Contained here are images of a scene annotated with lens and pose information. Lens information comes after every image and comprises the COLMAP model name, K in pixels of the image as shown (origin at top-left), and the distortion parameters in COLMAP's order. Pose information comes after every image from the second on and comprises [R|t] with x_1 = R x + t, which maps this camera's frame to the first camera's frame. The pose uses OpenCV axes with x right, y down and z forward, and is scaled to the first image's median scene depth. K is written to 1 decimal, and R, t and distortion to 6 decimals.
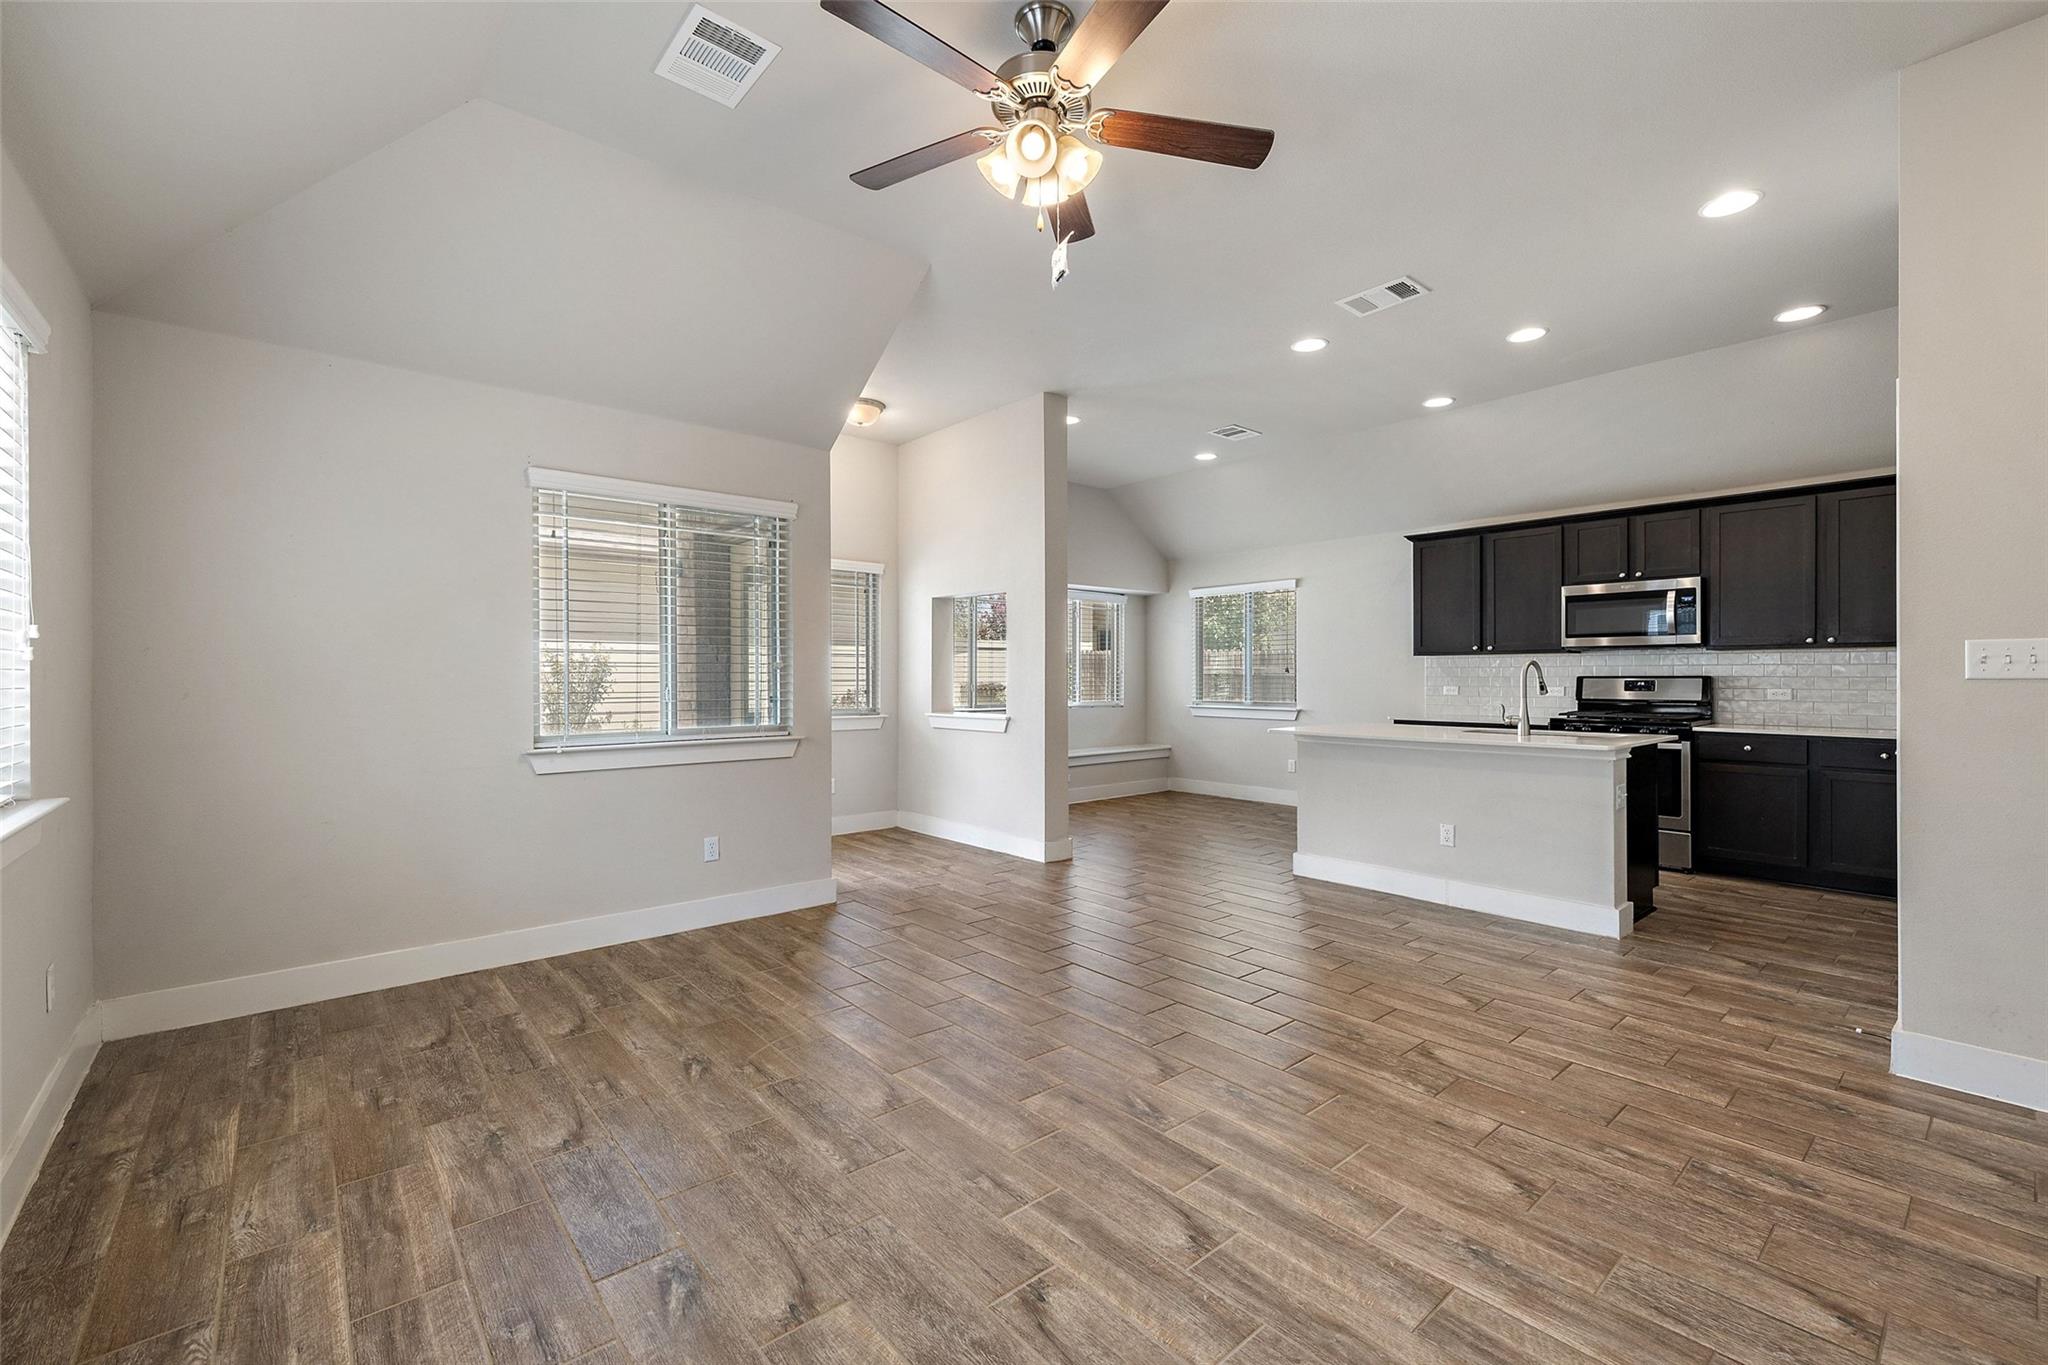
lens RADIAL K [[858.0, 0, 1012.9], [0, 858.0, 676.2], [0, 0, 1]] dist [0.002951, -0.000538]
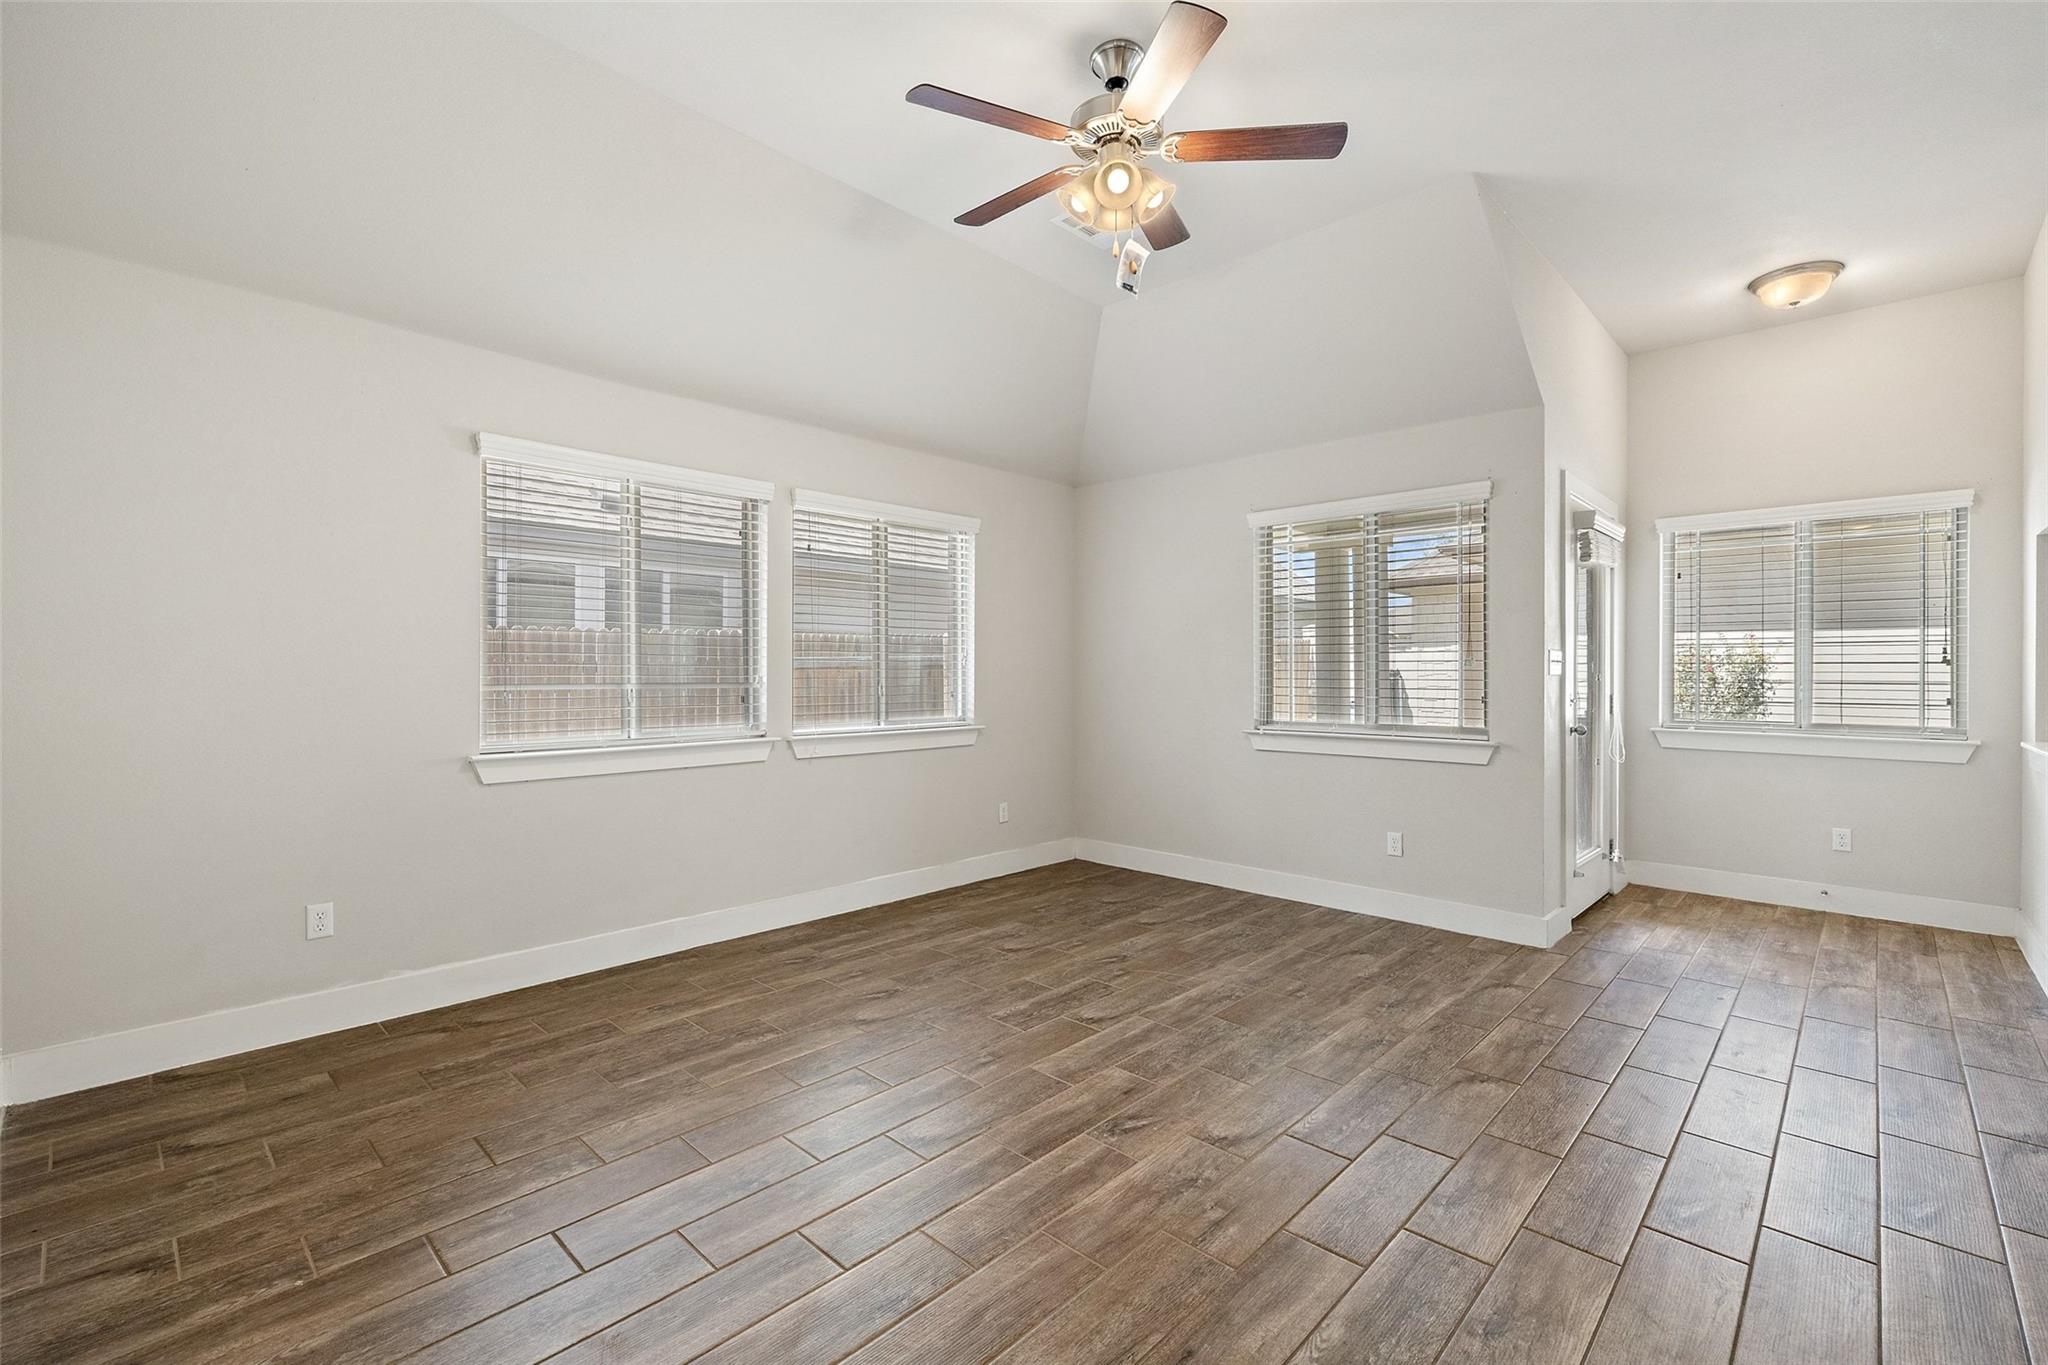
lens RADIAL K [[884.7, 0, 1016.5], [0, 884.7, 671.7], [0, 0, 1]] dist [0.003769, 0.000415]
pose [[0.103165, -0.000908, -0.994664, 0.814541], [-0.004370, 0.999990, -0.001366, 0.000230], [0.994655, 0.004487, 0.103159, 0.560772]]
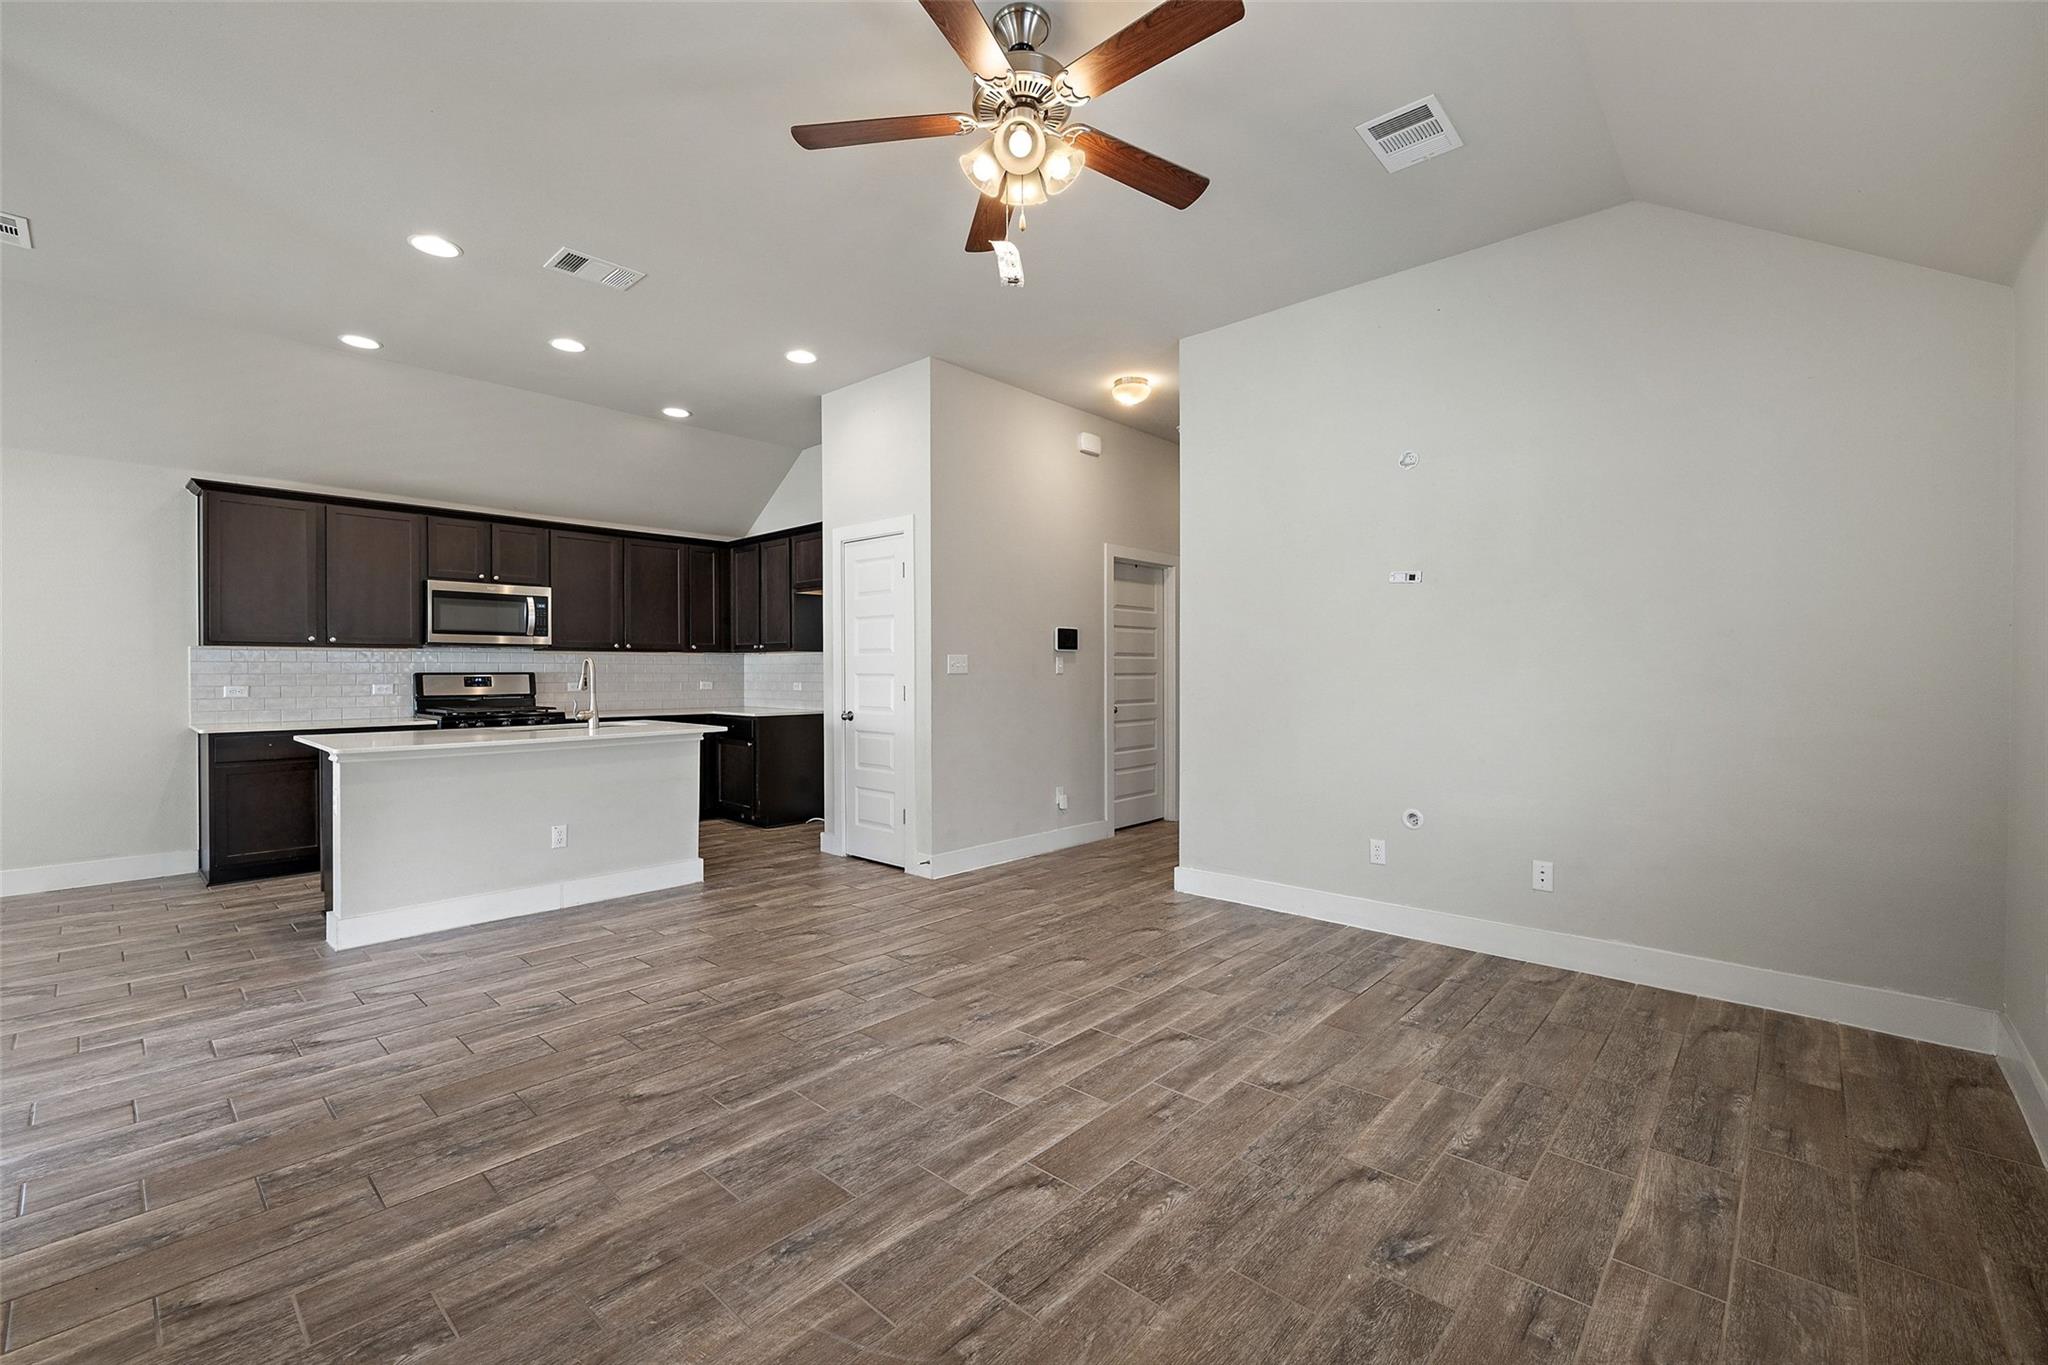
lens RADIAL K [[858.0, 0, 1018.1], [0, 858.0, 677.7], [0, 0, 1]] dist [0.002951, -0.000538]
pose [[-0.125477, -0.006684, 0.992074, -0.709084], [0.000879, 0.999976, 0.006849, -0.000753], [-0.992096, 0.001732, -0.125468, 0.828693]]
